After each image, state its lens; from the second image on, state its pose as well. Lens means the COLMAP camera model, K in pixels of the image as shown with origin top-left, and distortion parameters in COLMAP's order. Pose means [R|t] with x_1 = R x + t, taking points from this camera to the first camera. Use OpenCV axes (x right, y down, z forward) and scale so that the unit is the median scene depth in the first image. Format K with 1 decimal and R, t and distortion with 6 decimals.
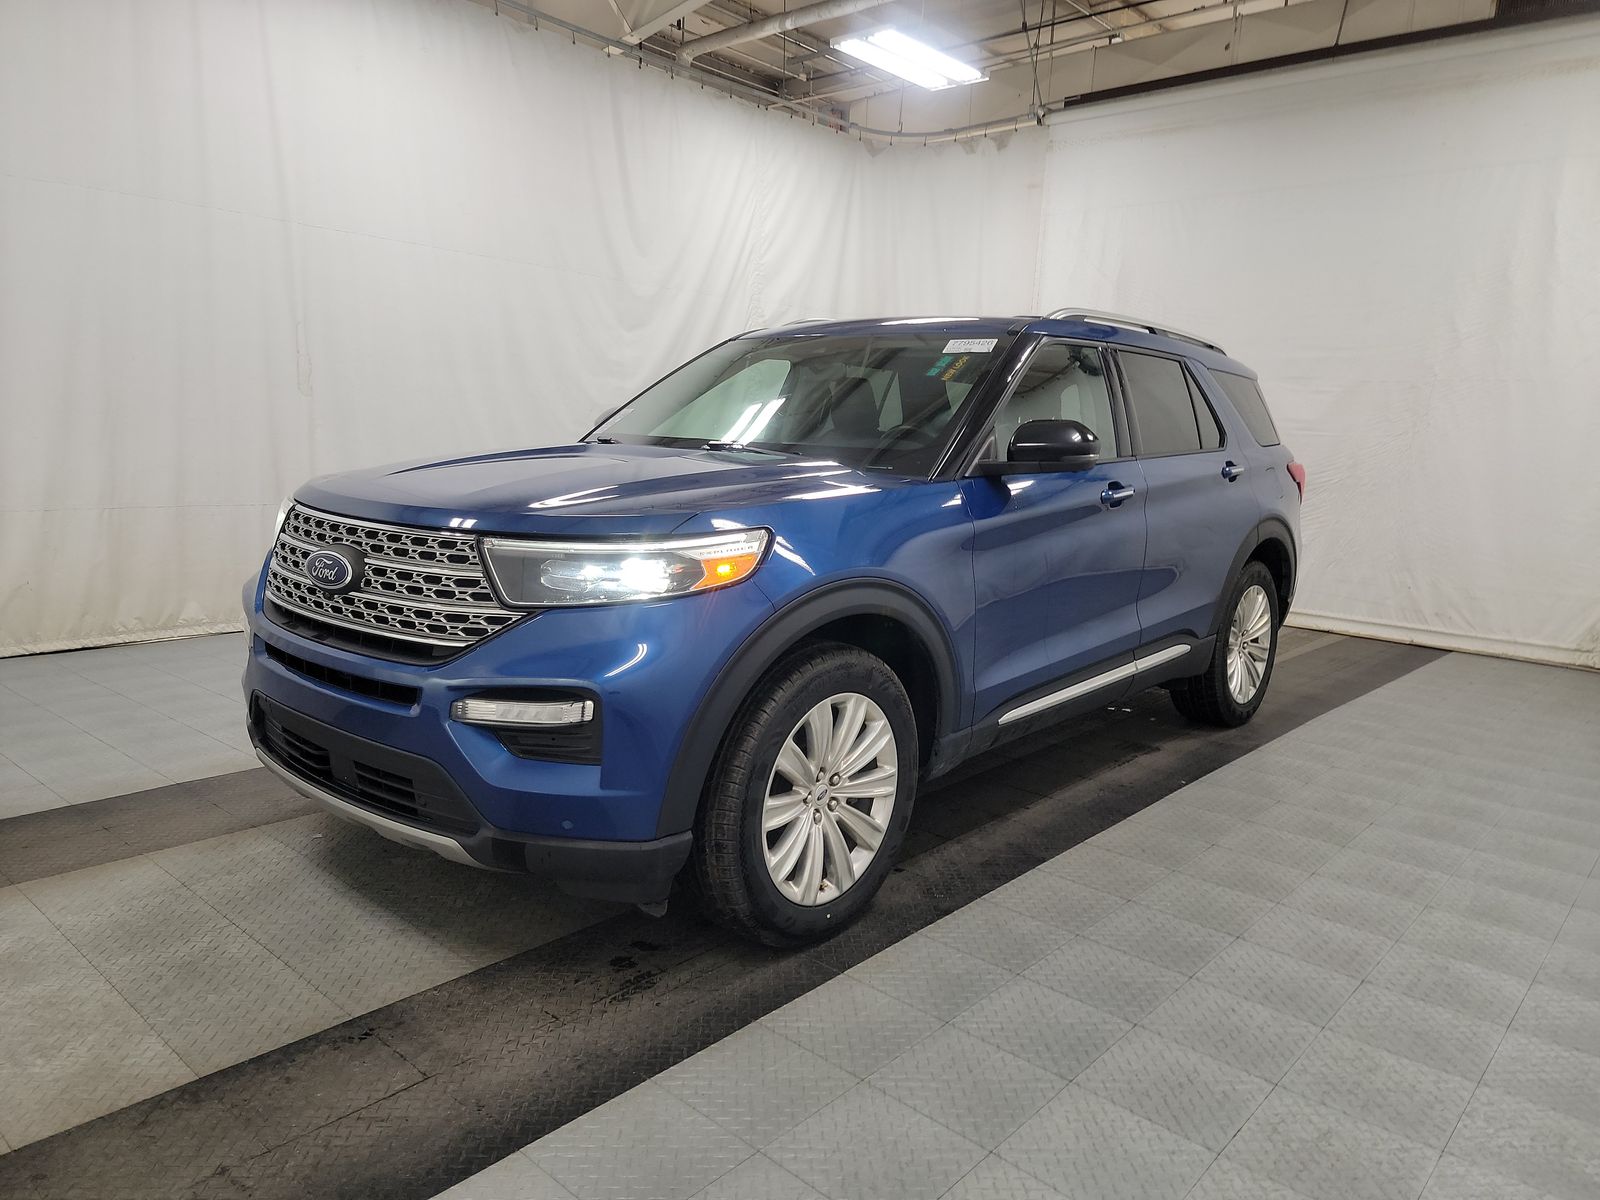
lens RADIAL K [[1107.8, 0, 807.3], [0, 1107.8, 605.2], [0, 0, 1]] dist [0.037569, -0.012795]
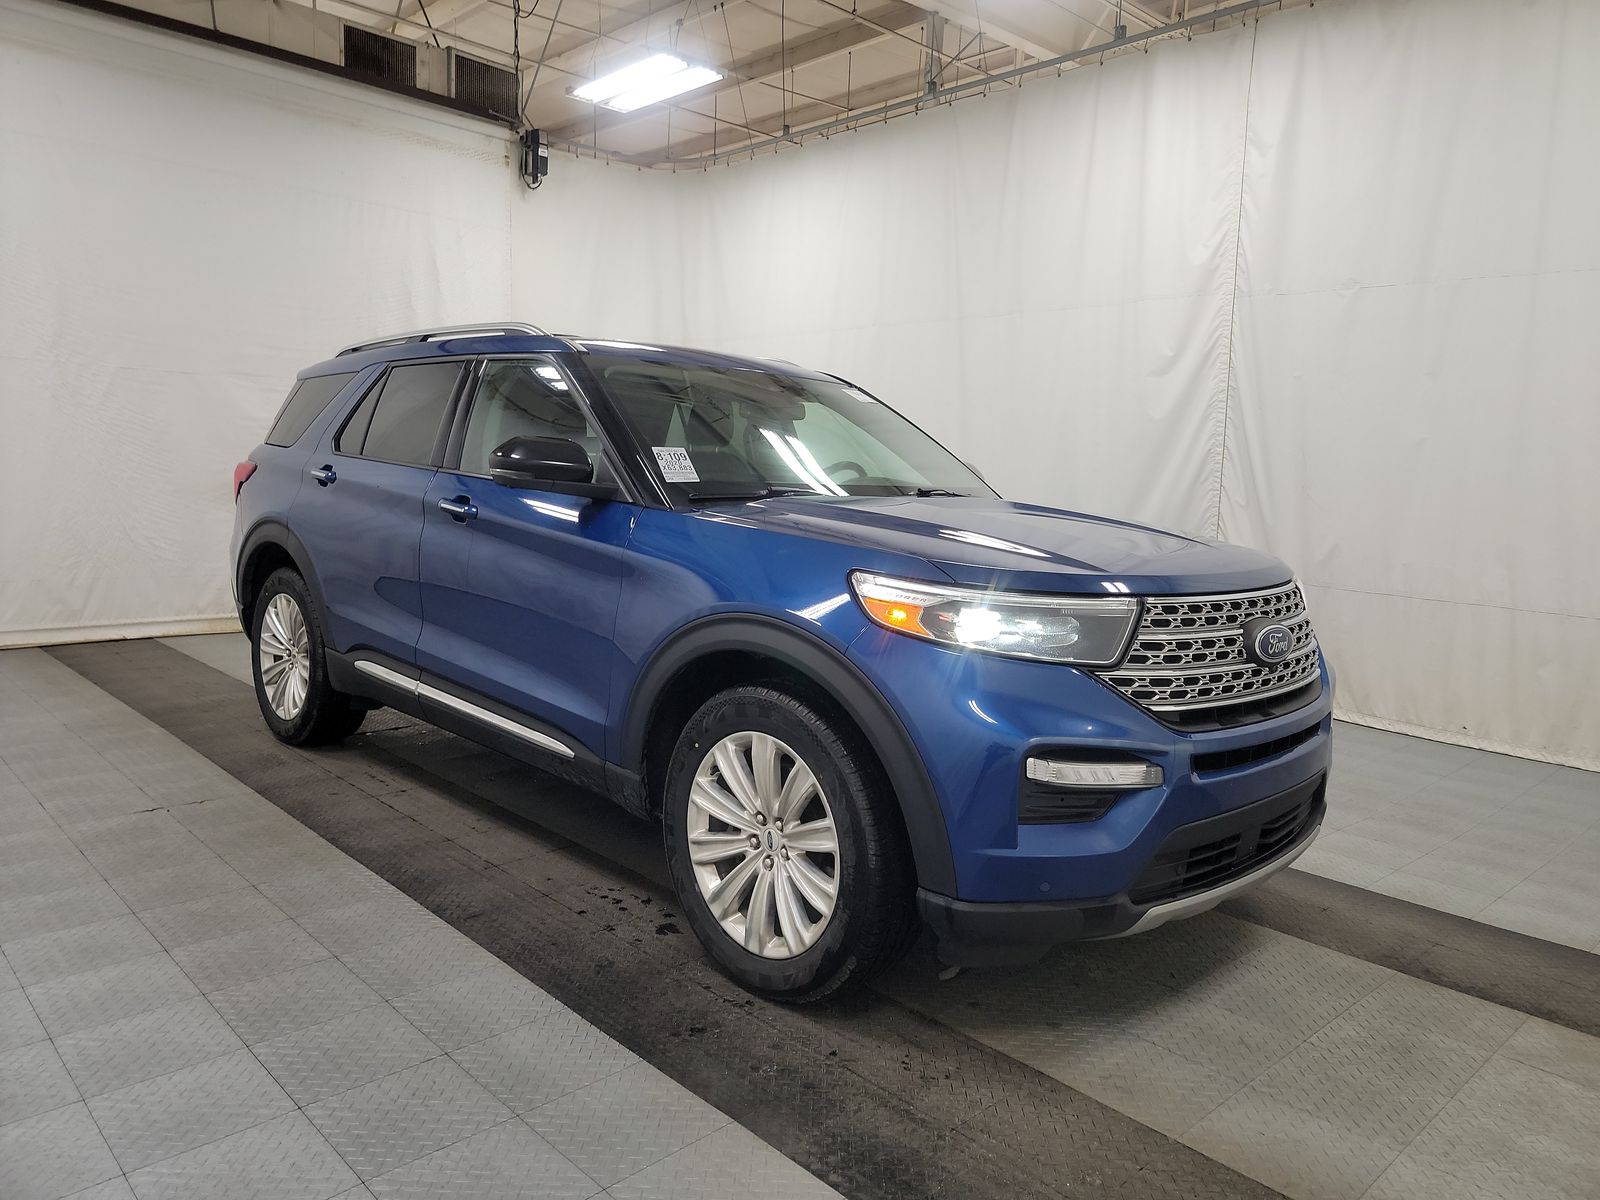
lens RADIAL K [[1117.9, 0, 798.7], [0, 1117.9, 572.2], [0, 0, 1]] dist [0.049529, -0.002018]
pose [[0.088346, -0.131302, 0.987398, -1.478422], [0.125009, 0.984898, 0.119784, -0.273361], [-0.988214, 0.112851, 0.103425, 1.318014]]
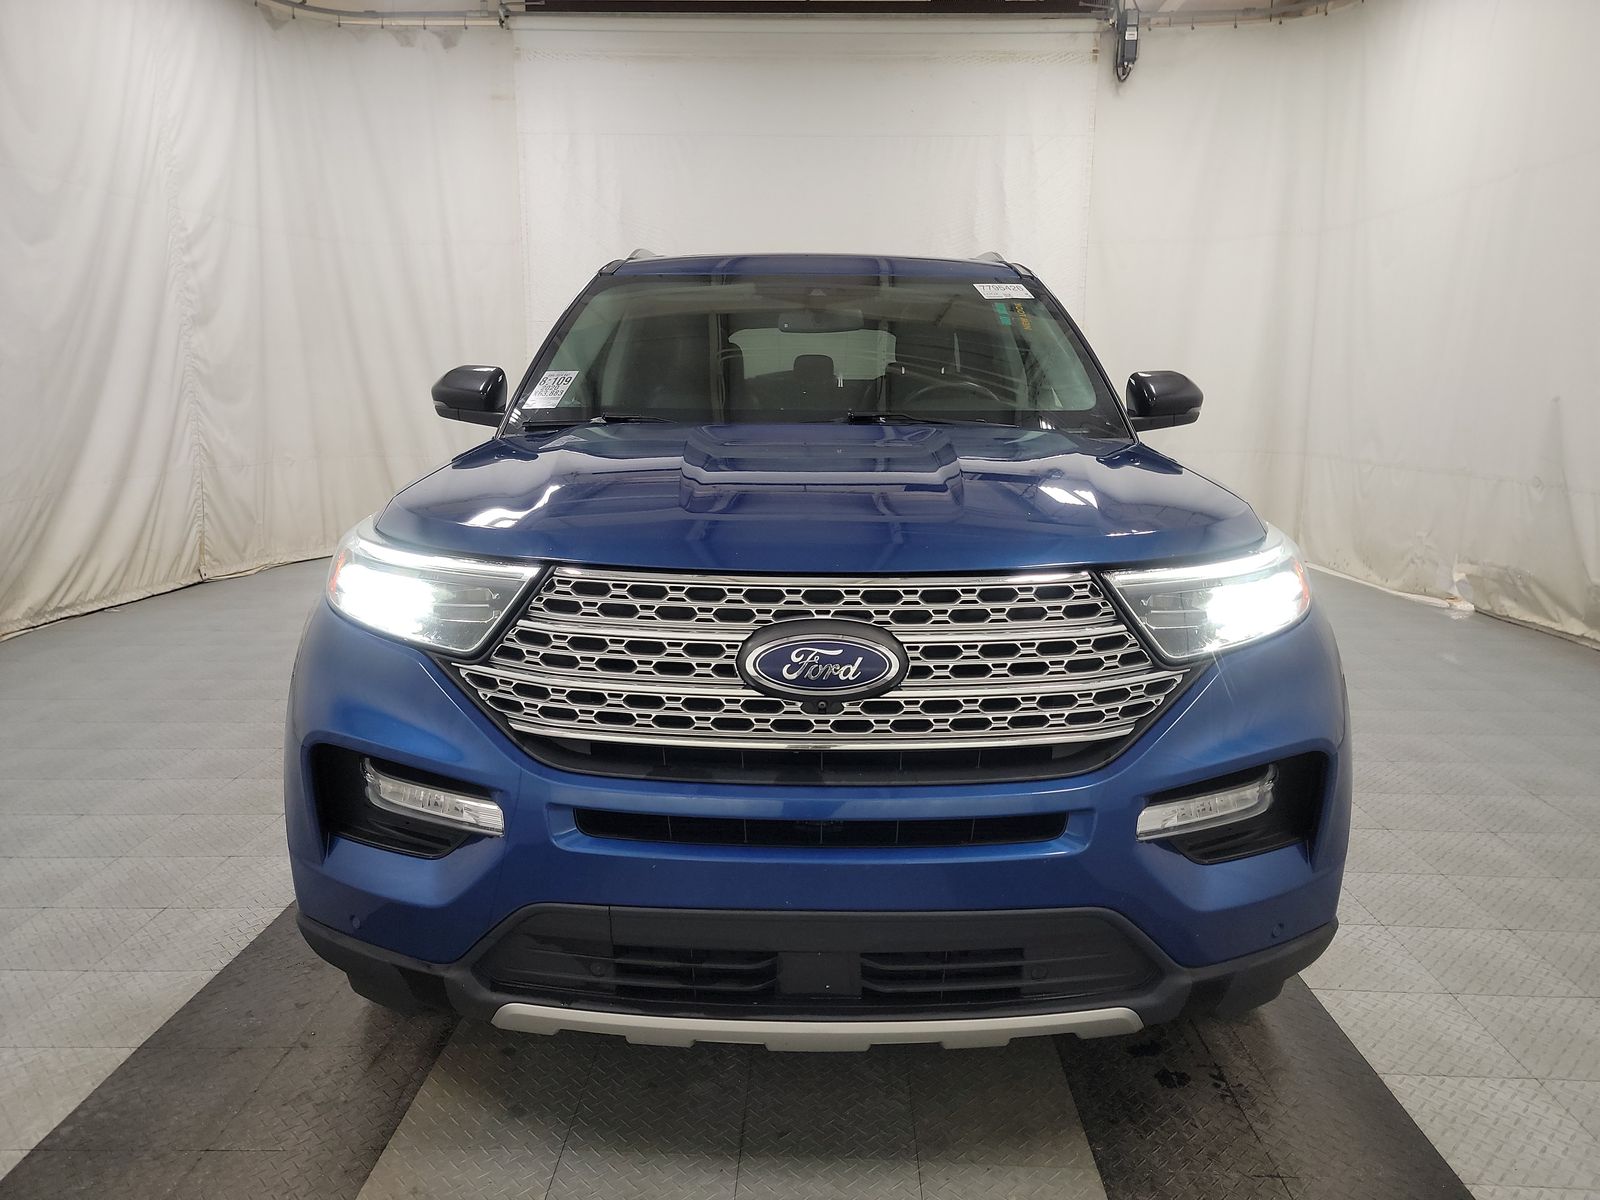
lens RADIAL K [[1119.2, 0, 806.0], [0, 1119.2, 593.0], [0, 0, 1]] dist [0.039084, -0.004555]
pose [[0.763150, -0.155129, 0.627325, -0.816530], [0.126809, 0.987835, 0.090013, -0.127093], [-0.633657, 0.010857, 0.773538, 0.536328]]
